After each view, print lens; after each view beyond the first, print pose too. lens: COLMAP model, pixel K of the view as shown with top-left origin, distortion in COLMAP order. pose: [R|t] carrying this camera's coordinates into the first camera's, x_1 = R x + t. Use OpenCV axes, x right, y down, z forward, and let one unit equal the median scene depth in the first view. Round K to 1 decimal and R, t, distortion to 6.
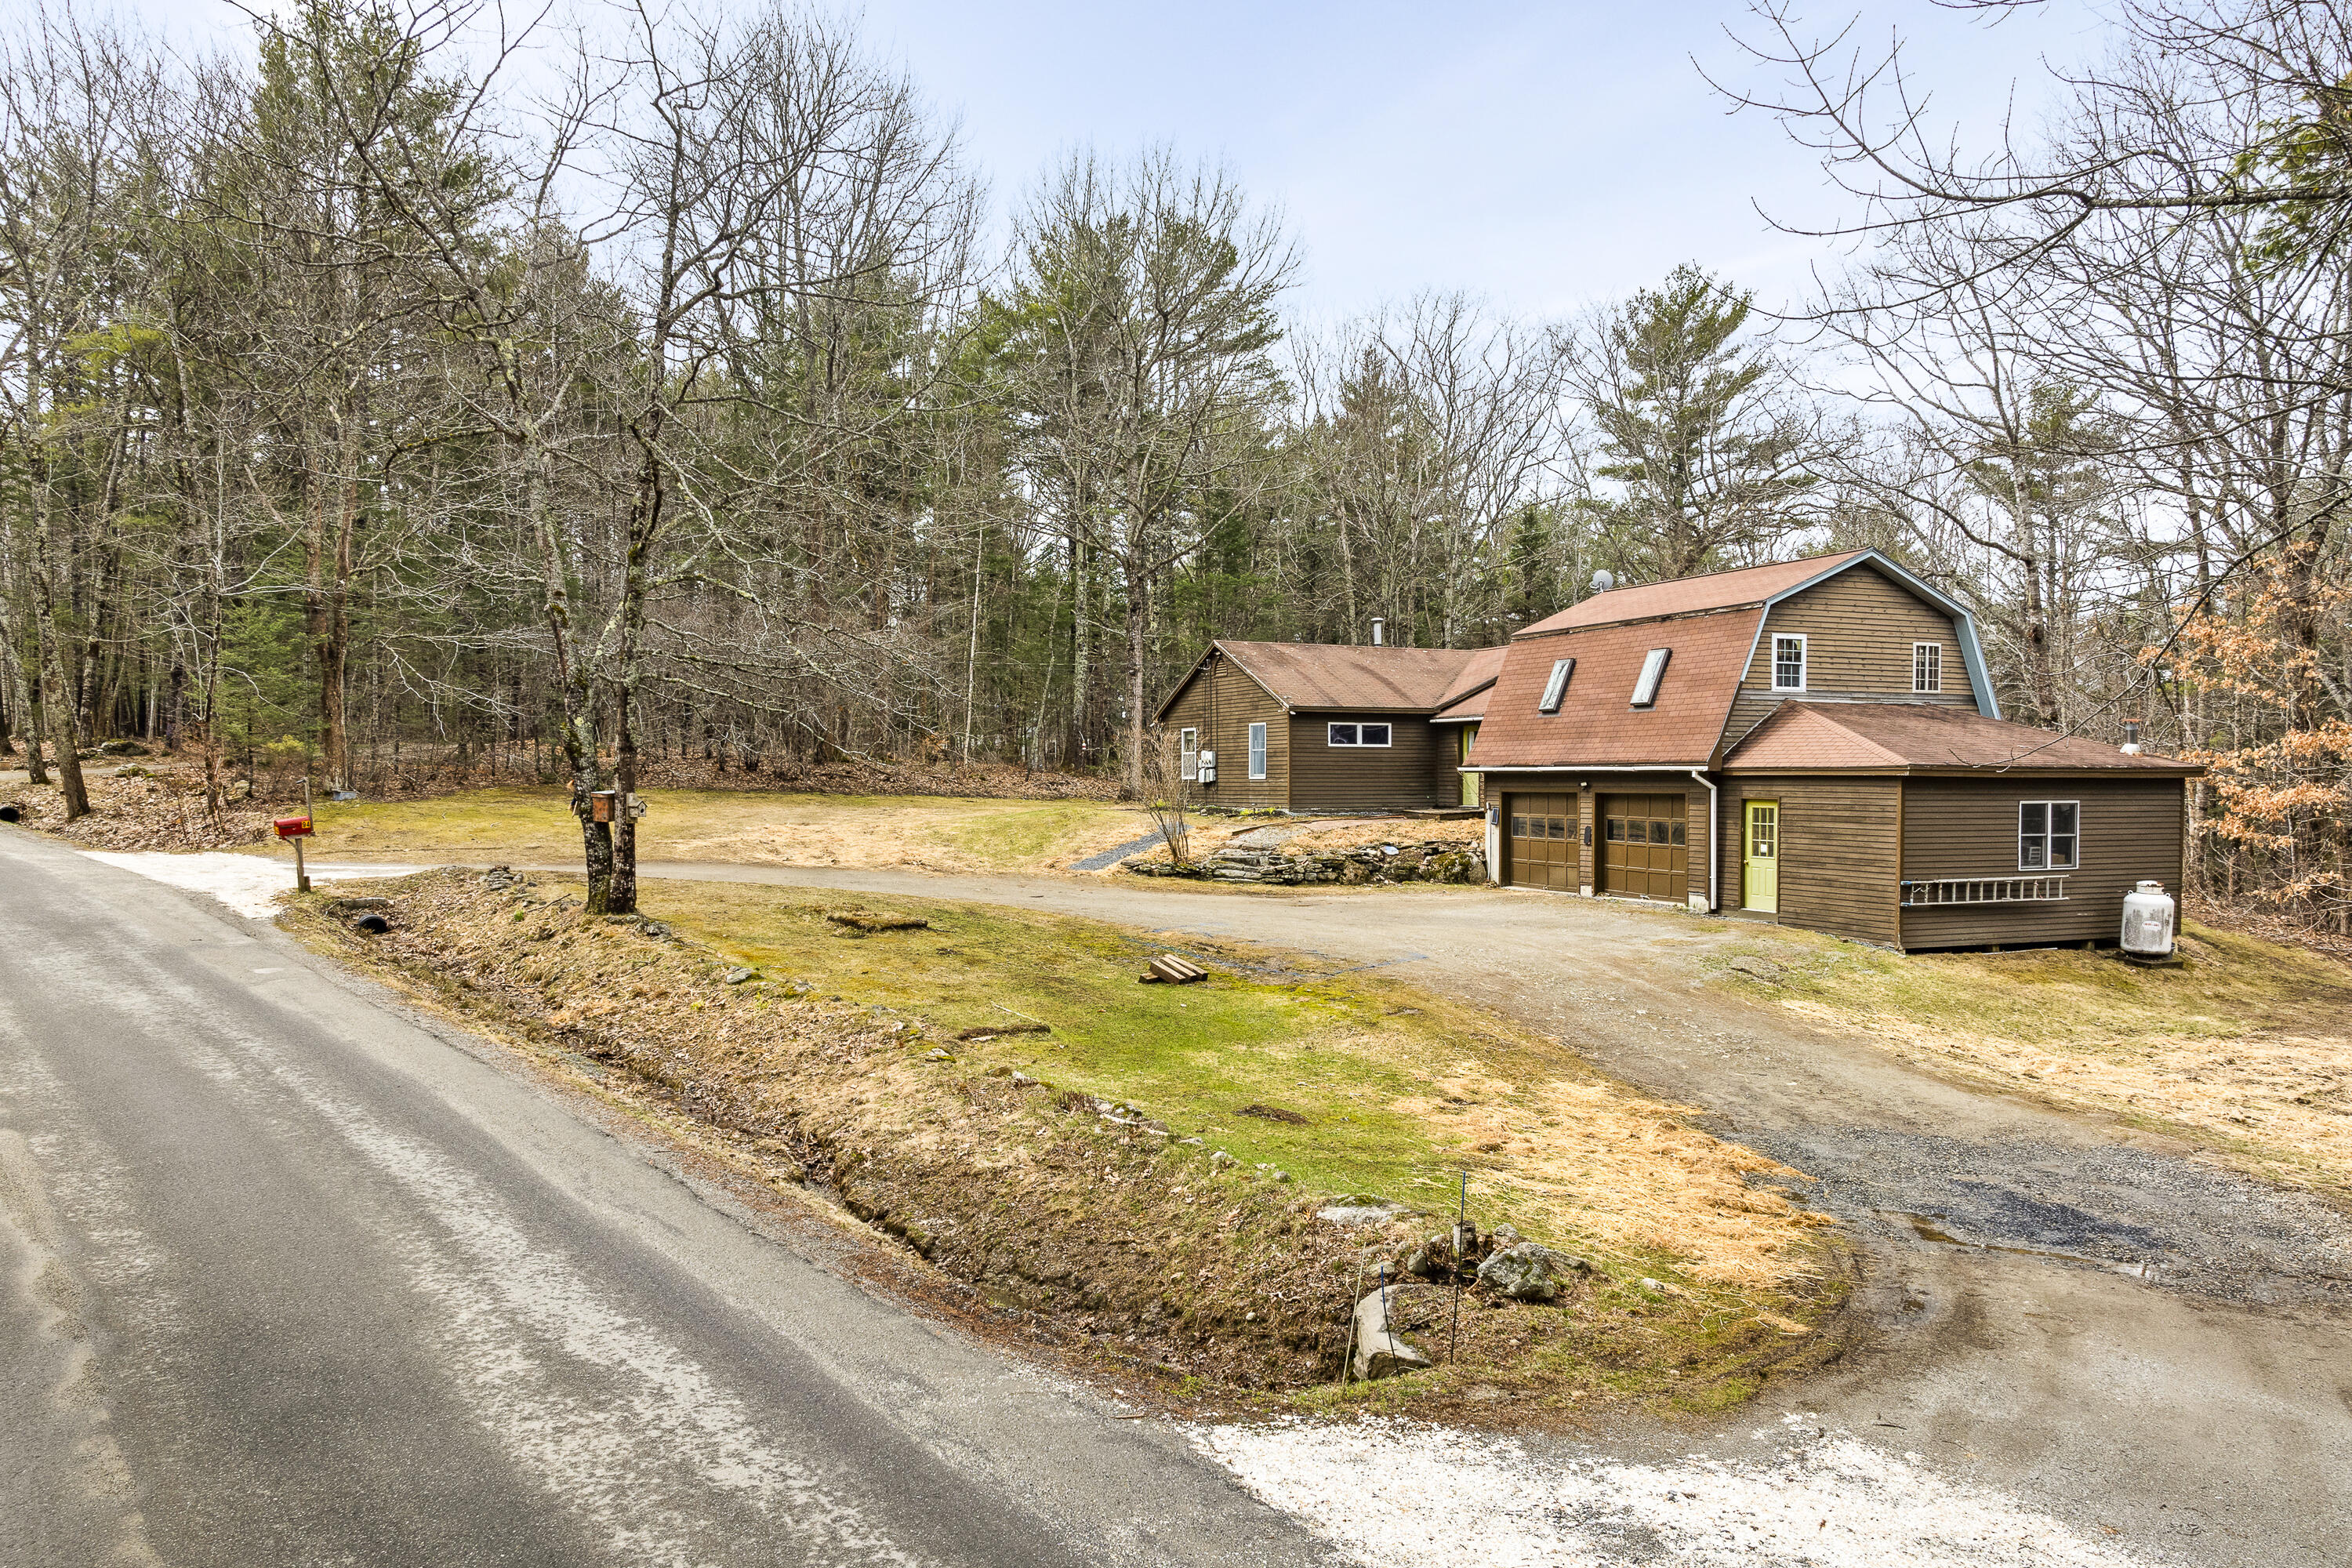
lens RADIAL K [[1645.7, 0, 1179.8], [0, 1645.7, 820.5], [0, 0, 1]] dist [0.001416, -0.004996]
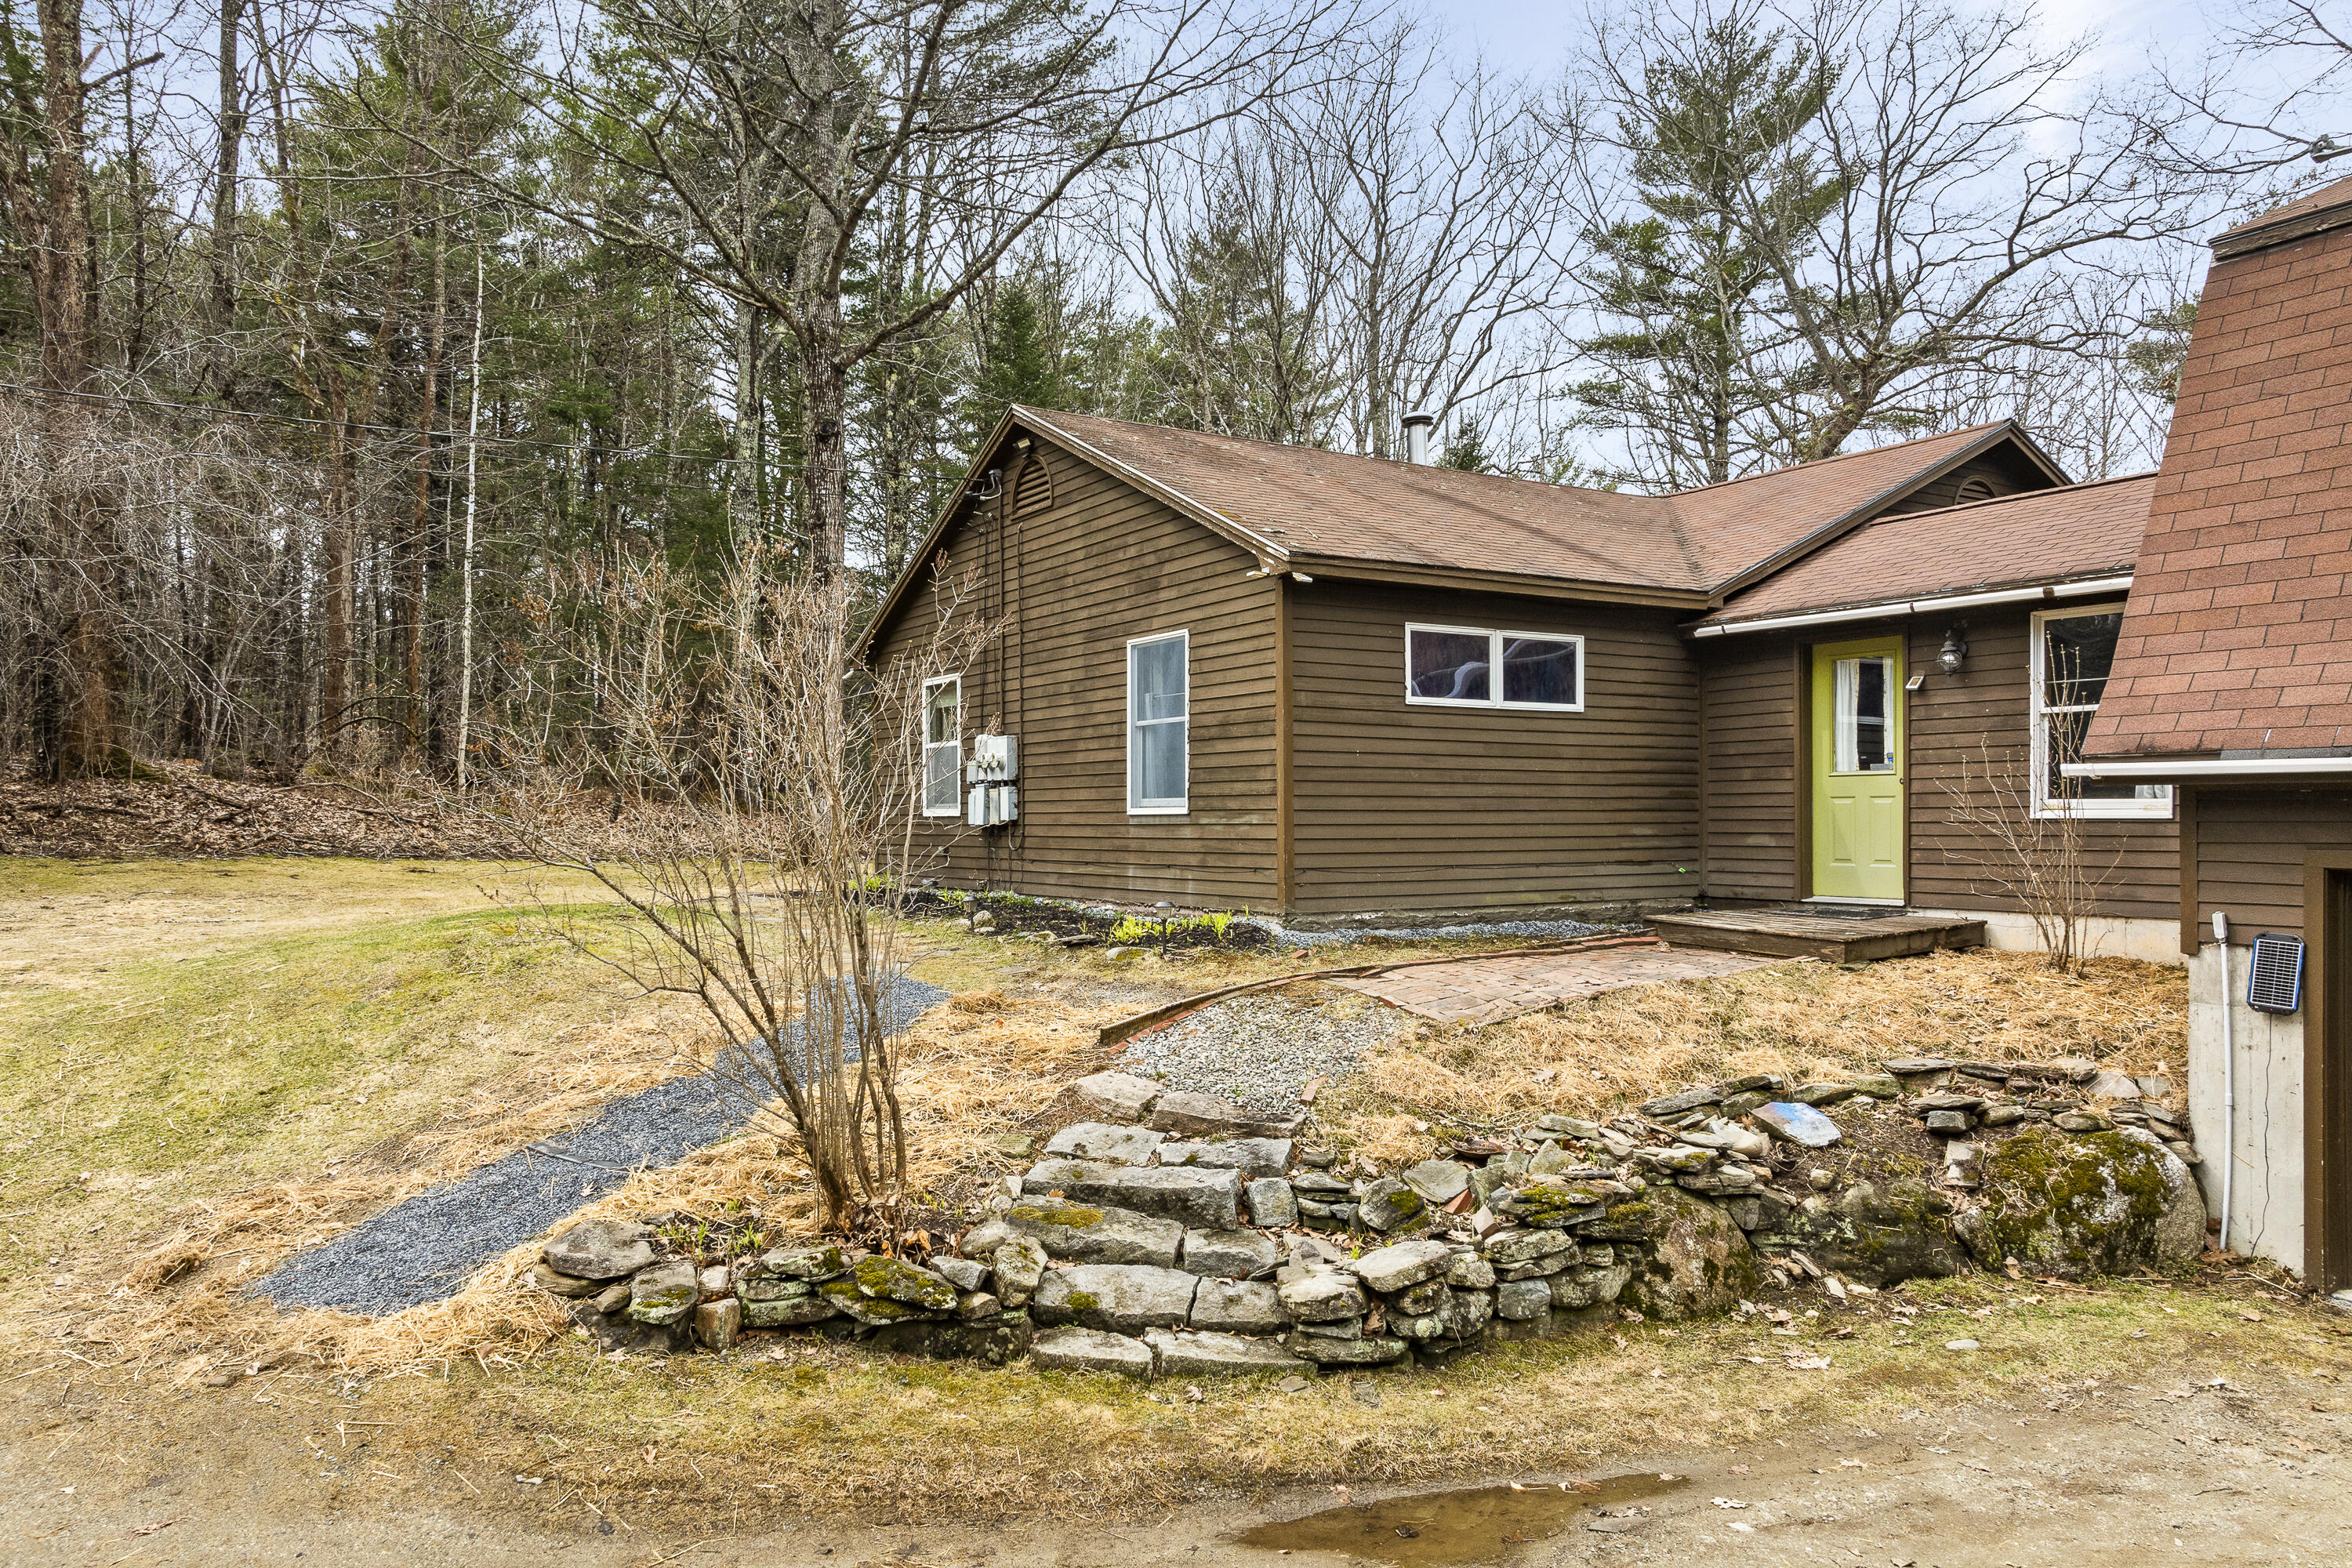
lens RADIAL K [[1627.5, 0, 1179.7], [0, 1627.5, 810.9], [0, 0, 1]] dist [0.002133, -0.000847]
pose [[0.990959, -0.001755, 0.134153, 0.012564], [0.005613, 0.999581, -0.028386, -0.021469], [-0.134047, 0.028883, 0.990554, 0.864963]]
